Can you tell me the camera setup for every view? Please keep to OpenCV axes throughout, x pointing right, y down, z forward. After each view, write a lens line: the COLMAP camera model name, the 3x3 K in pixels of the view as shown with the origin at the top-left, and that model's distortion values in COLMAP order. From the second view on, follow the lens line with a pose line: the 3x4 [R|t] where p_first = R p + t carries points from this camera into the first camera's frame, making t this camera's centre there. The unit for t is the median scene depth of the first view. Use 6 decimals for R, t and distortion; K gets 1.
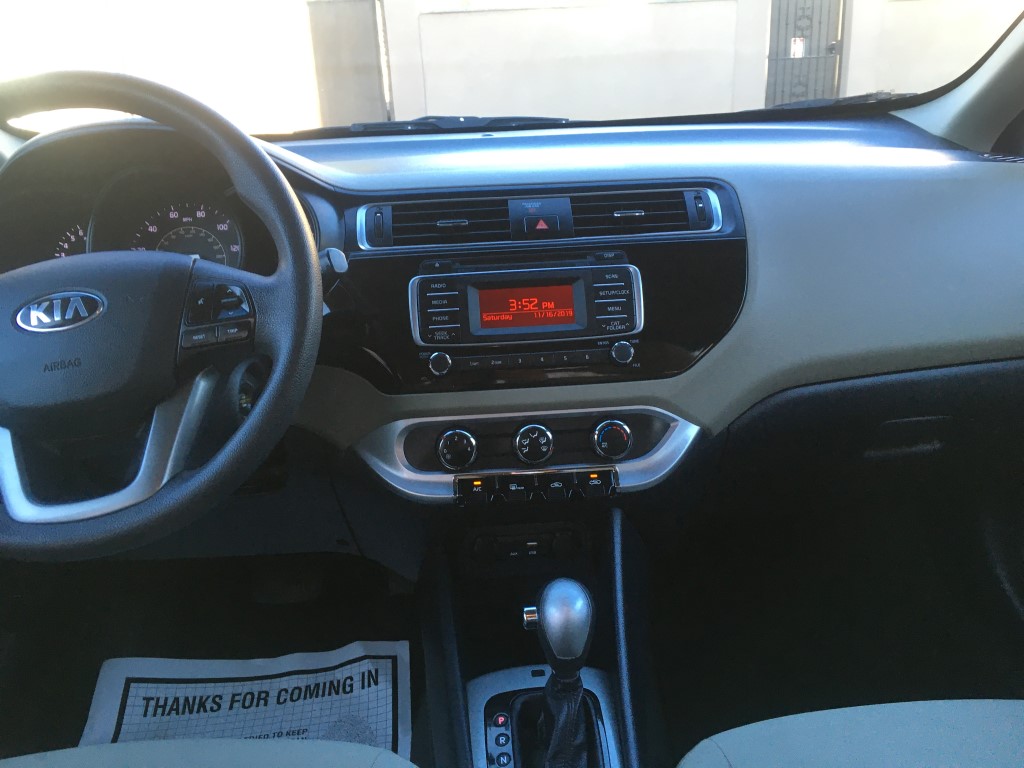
lens RADIAL K [[865.3, 0, 512.0], [0, 865.3, 384.0], [0, 0, 1]] dist [0.100018, -0.140160]
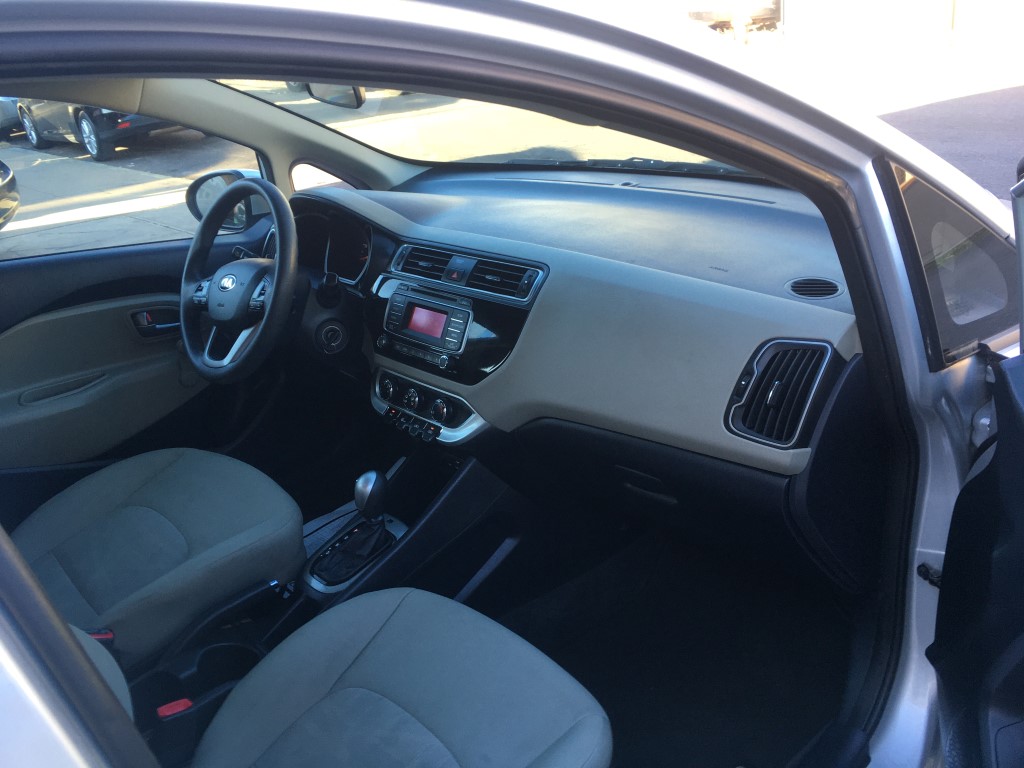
lens RADIAL K [[865.3, 0, 512.0], [0, 865.3, 384.0], [0, 0, 1]] dist [0.100018, -0.140160]
pose [[0.635178, 0.276712, -0.721096, 1.337119], [-0.194045, 0.960846, 0.197790, -0.328427], [0.747594, 0.014293, 0.664003, -0.001896]]
